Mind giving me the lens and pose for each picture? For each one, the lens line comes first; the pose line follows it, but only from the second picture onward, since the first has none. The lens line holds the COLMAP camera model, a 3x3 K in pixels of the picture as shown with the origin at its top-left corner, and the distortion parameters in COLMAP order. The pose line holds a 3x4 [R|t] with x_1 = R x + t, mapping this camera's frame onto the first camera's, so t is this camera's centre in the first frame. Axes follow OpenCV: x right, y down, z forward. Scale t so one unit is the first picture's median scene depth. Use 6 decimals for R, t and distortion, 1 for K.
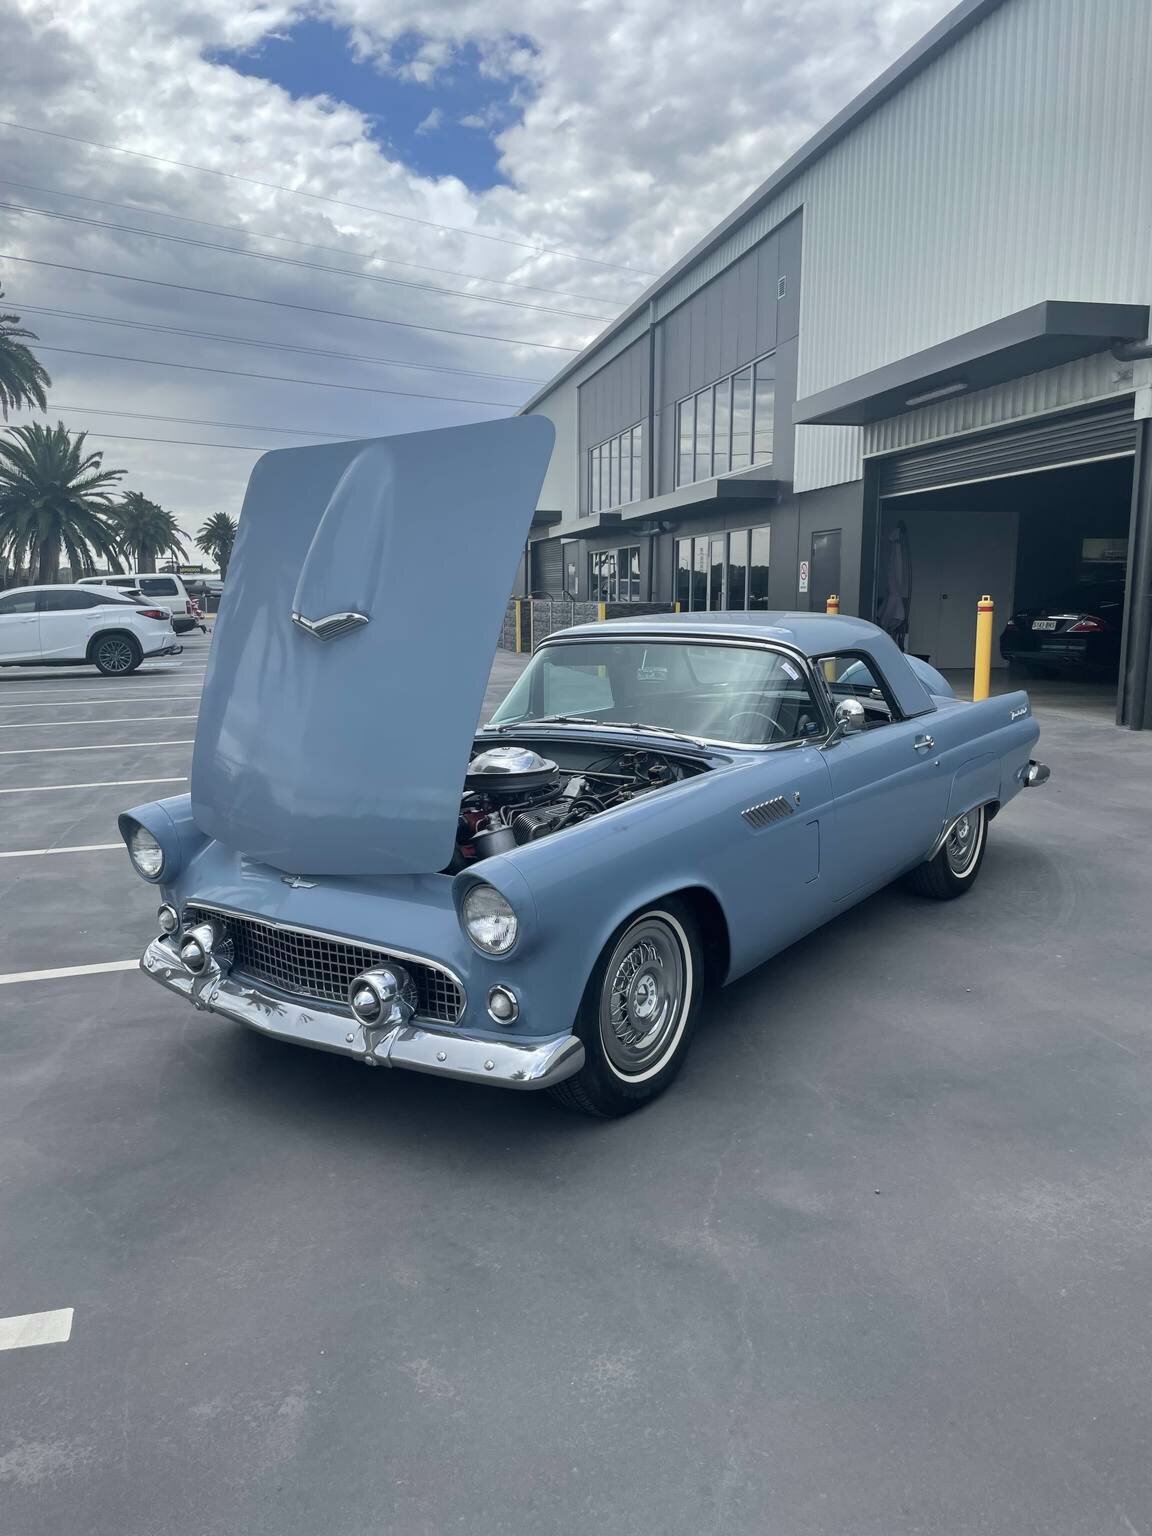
lens RADIAL K [[1186.0, 0, 586.3], [0, 1186.0, 746.4], [0, 0, 1]] dist [0.025310, -0.003322]
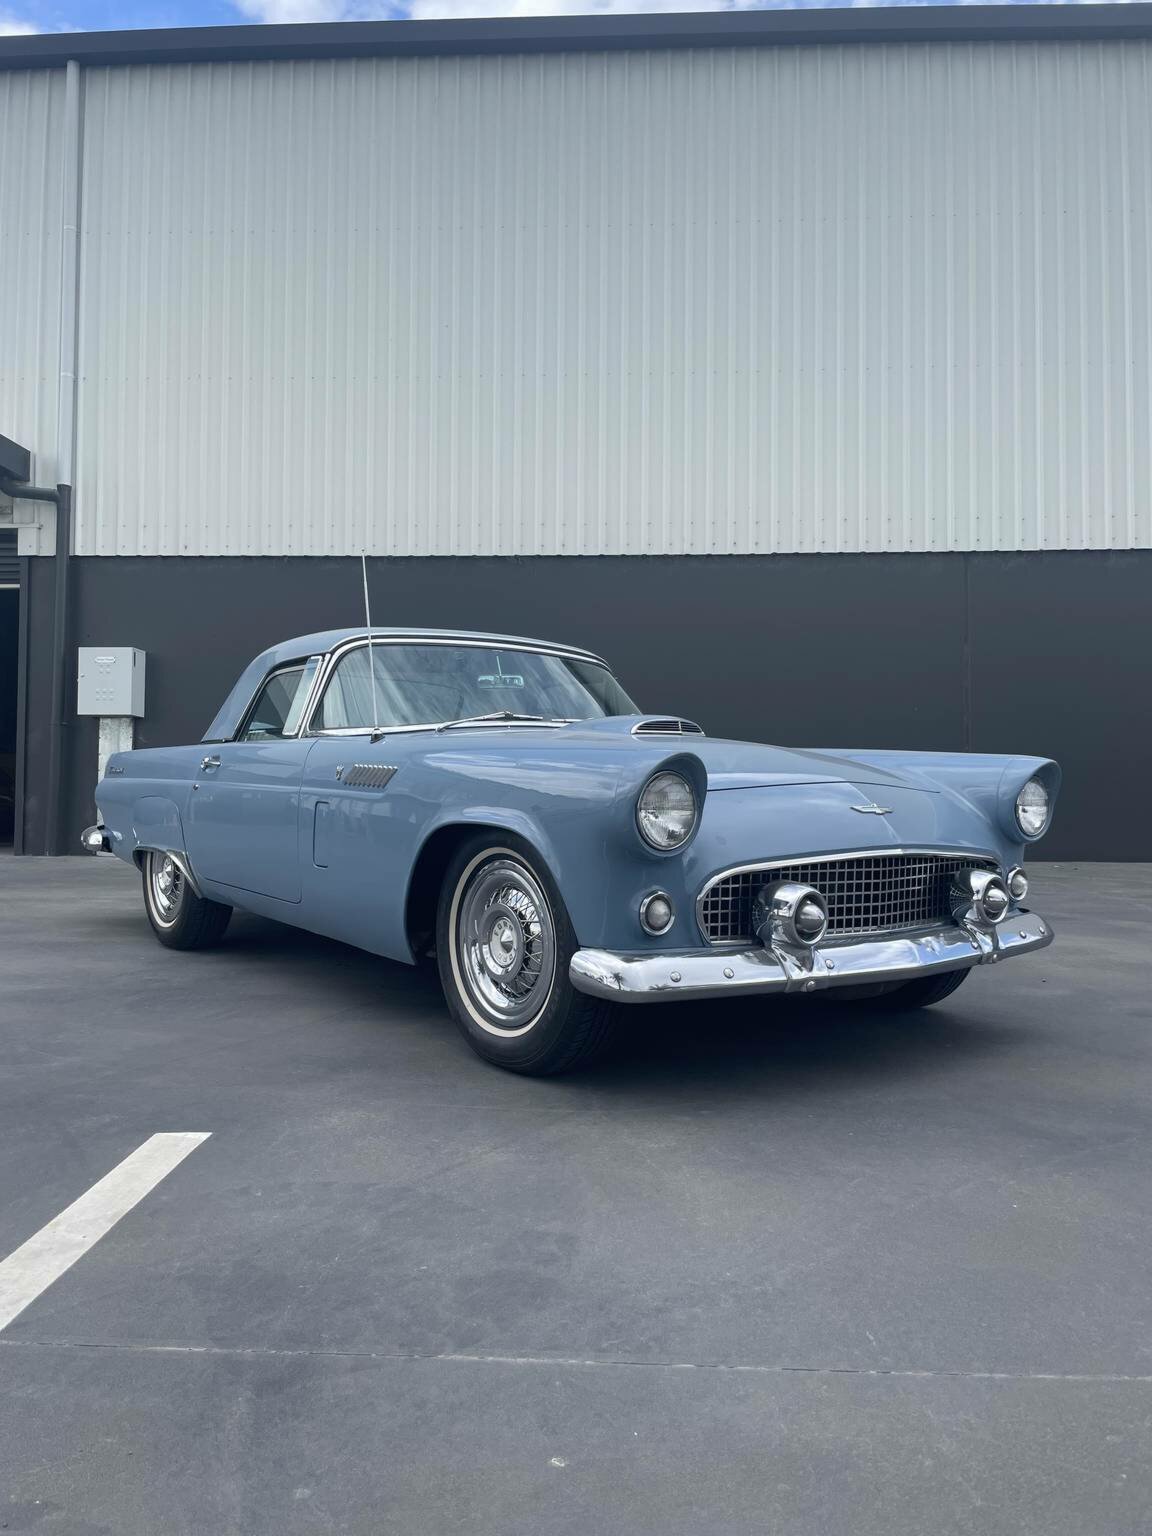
lens RADIAL K [[1132.9, 0, 576.0], [0, 1132.9, 768.0], [0, 0, 1]] dist [0.067962, 0.000345]
pose [[0.308393, 0.037525, 0.950519, -0.270558], [0.117603, 0.990052, -0.077241, 0.035505], [-0.943961, 0.135605, 0.300912, 0.215030]]
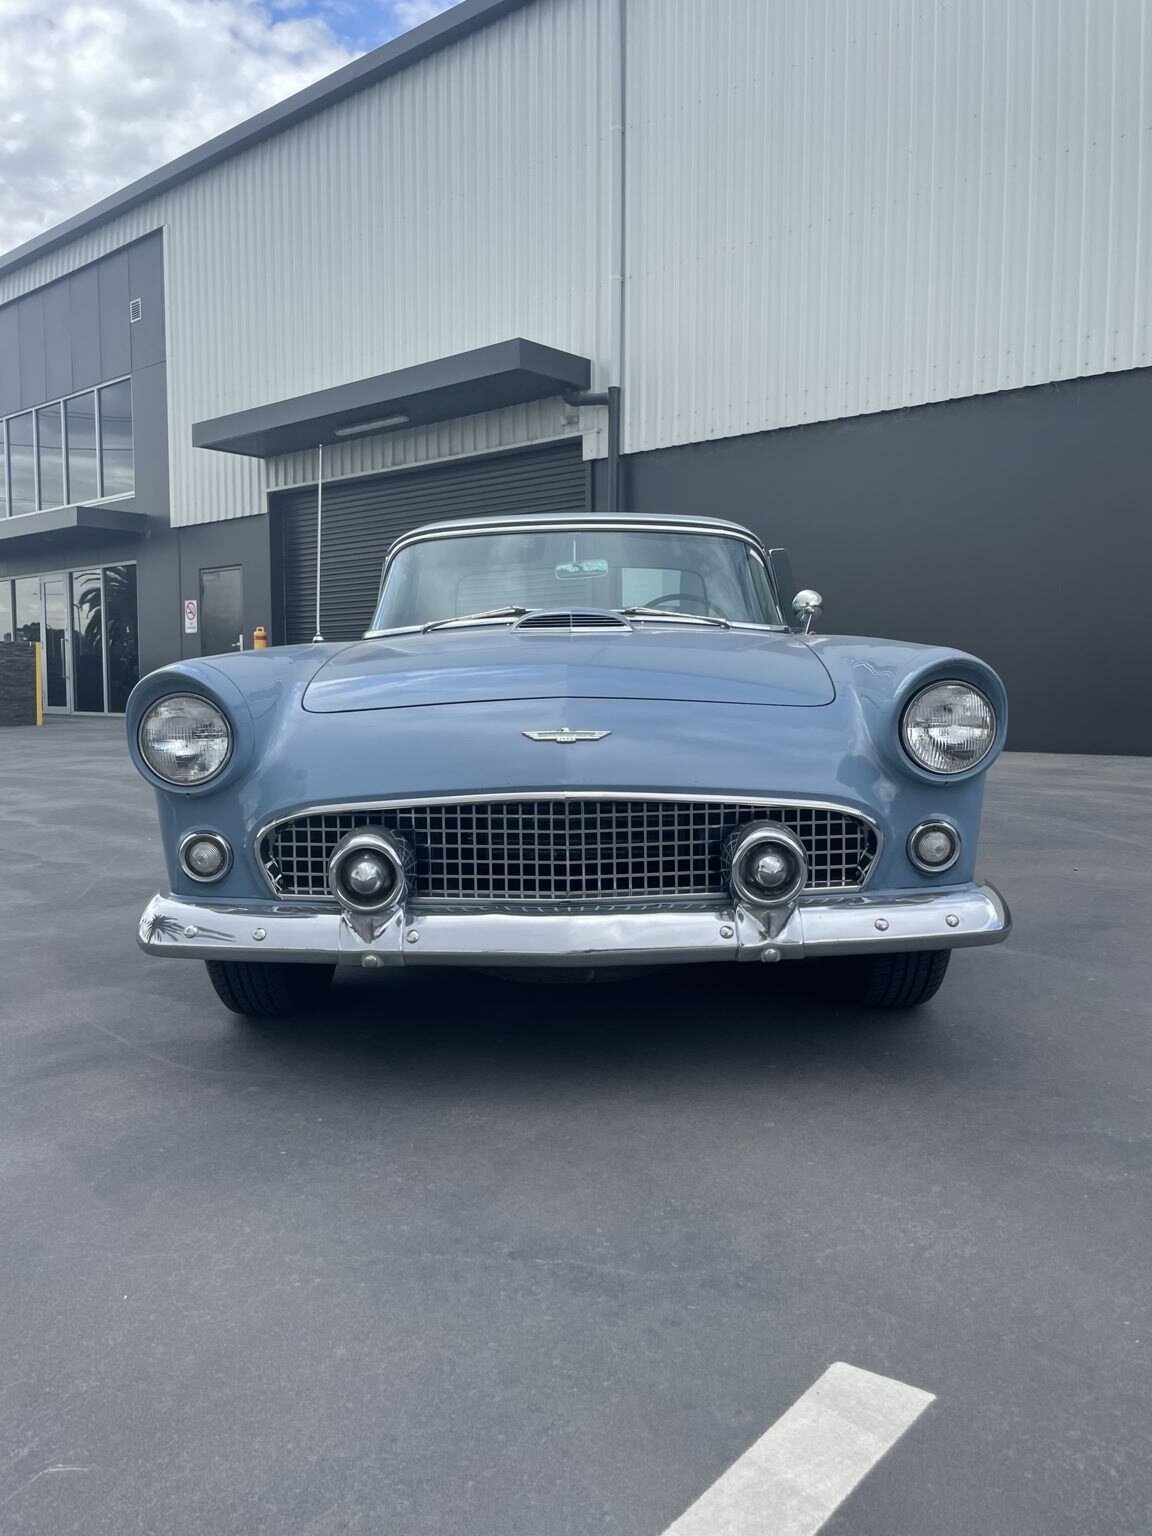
lens RADIAL K [[1178.9, 0, 572.0], [0, 1178.9, 746.7], [0, 0, 1]] dist [0.066455, -0.081810]
pose [[0.800927, -0.029038, 0.598058, -0.172546], [0.078415, 0.995308, -0.056688, 0.042415], [-0.593606, 0.092300, 0.799445, 0.122746]]
